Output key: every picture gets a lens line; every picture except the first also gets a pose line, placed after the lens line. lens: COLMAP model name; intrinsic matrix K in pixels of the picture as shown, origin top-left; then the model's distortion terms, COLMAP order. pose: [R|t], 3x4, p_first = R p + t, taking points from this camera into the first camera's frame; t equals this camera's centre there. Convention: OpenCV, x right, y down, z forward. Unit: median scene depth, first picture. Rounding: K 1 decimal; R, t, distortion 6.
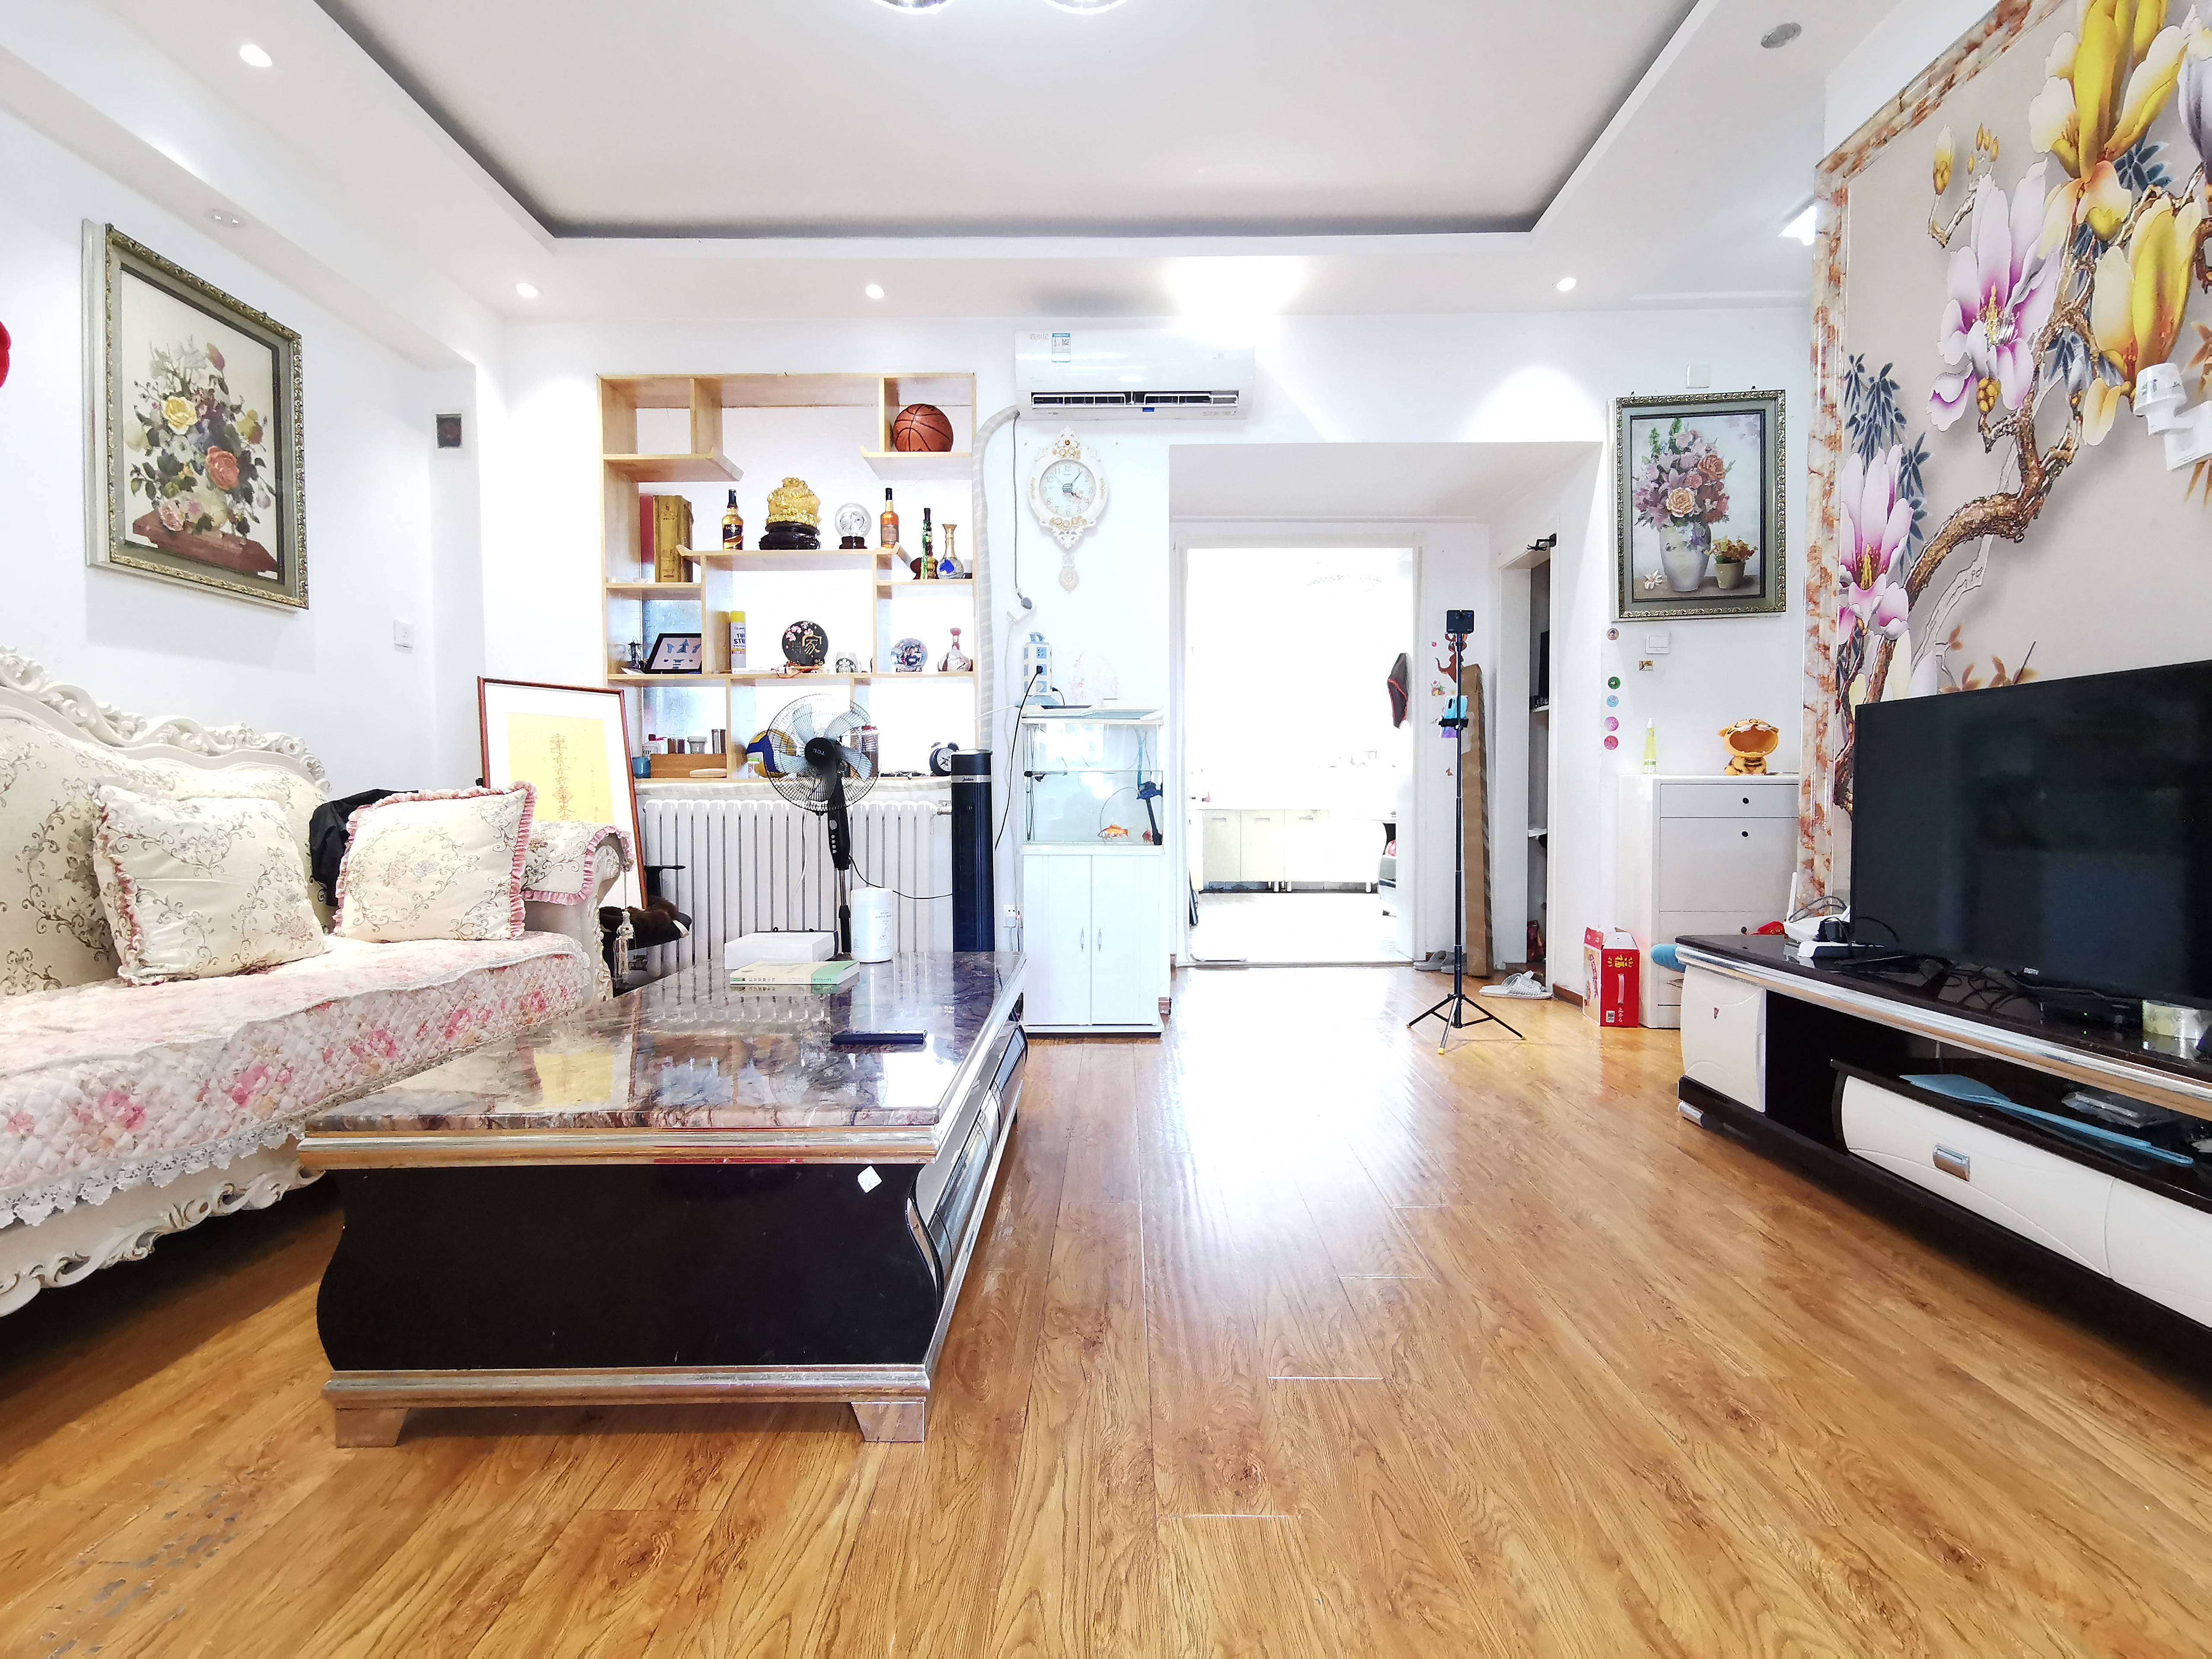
lens RADIAL K [[1032.3, 0, 1110.6], [0, 1032.3, 818.7], [0, 0, 1]] dist [0.025027, -0.000069]
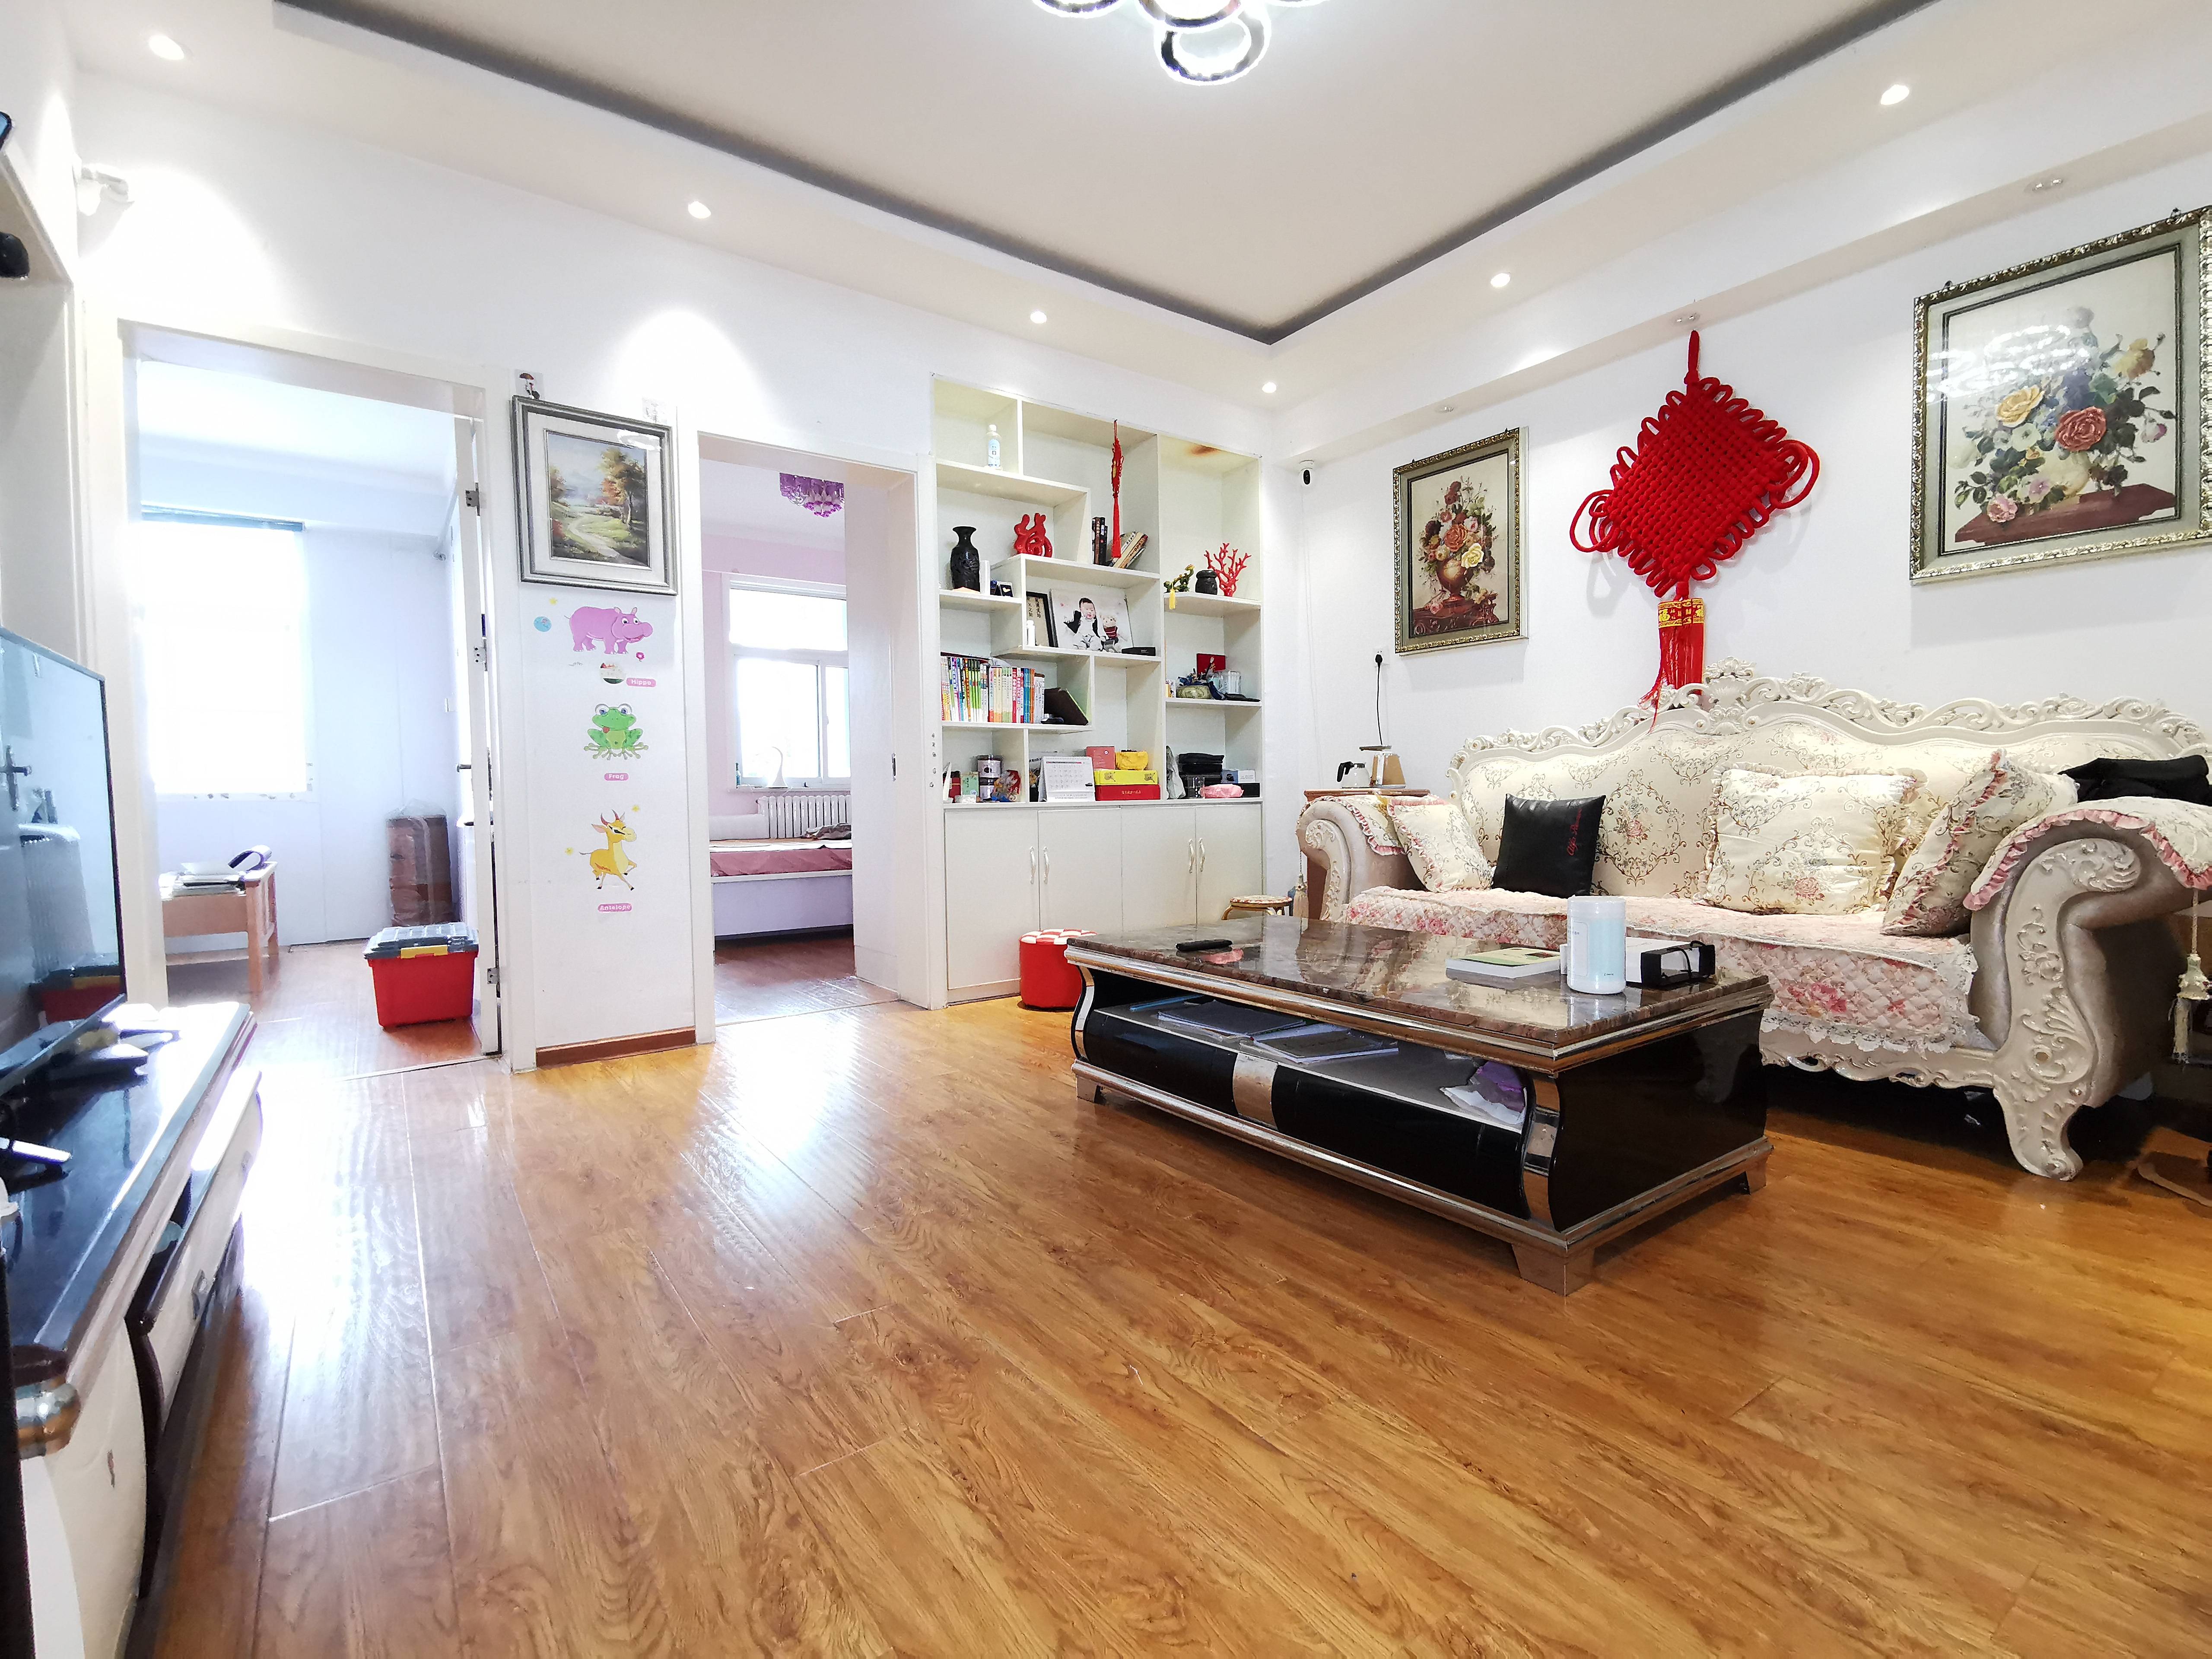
lens RADIAL K [[1032.3, 0, 1112.7], [0, 1032.3, 818.7], [0, 0, 1]] dist [0.025027, -0.000069]
pose [[-0.807835, 0.035258, -0.588353, 0.468890], [0.006309, 0.998669, 0.051184, -0.032246], [0.589375, 0.037636, -0.806982, 1.309282]]
